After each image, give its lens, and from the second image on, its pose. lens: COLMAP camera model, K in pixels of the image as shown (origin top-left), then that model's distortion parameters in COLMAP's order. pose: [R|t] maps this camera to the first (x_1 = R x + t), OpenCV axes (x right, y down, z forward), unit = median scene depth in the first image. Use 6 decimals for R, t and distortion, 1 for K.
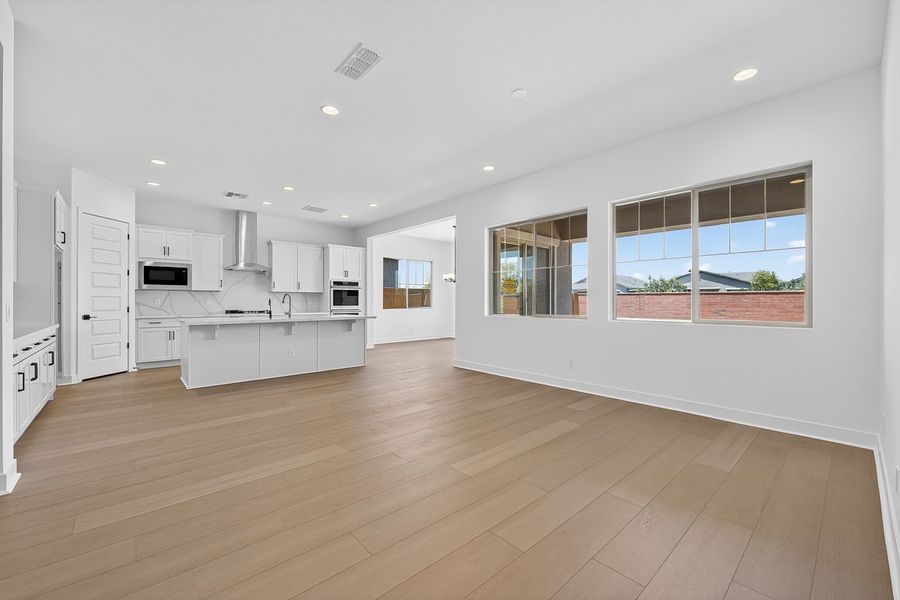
lens RADIAL K [[365.7, 0, 455.0], [0, 365.7, 297.1], [0, 0, 1]] dist [-0.009917, 0.000057]
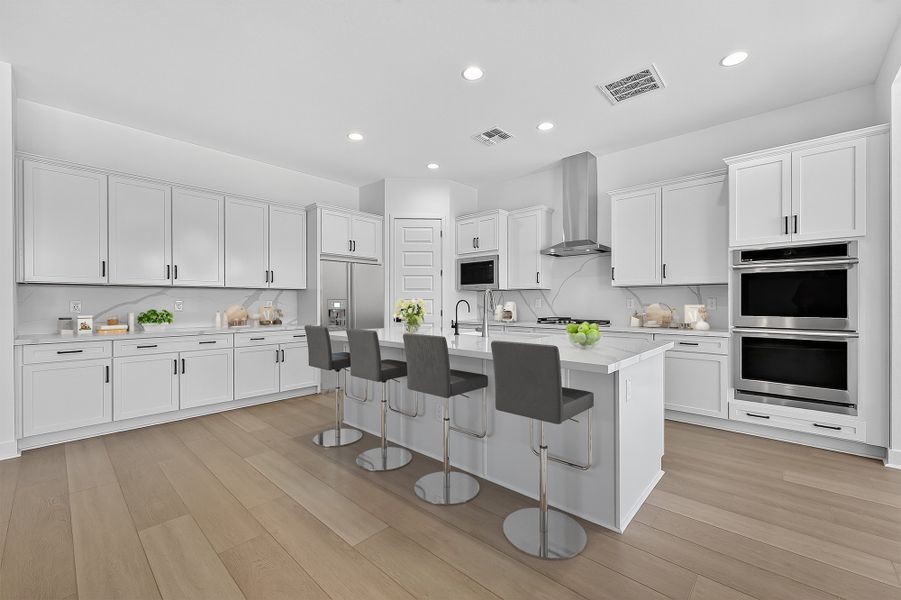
lens RADIAL K [[366.1, 0, 448.9], [0, 366.1, 301.4], [0, 0, 1]] dist [-0.009917, 0.000057]
pose [[0.080889, -0.007053, -0.996698, 0.022458], [0.011036, 0.999920, -0.006181, 0.009367], [0.996662, -0.010500, 0.080961, 0.822678]]
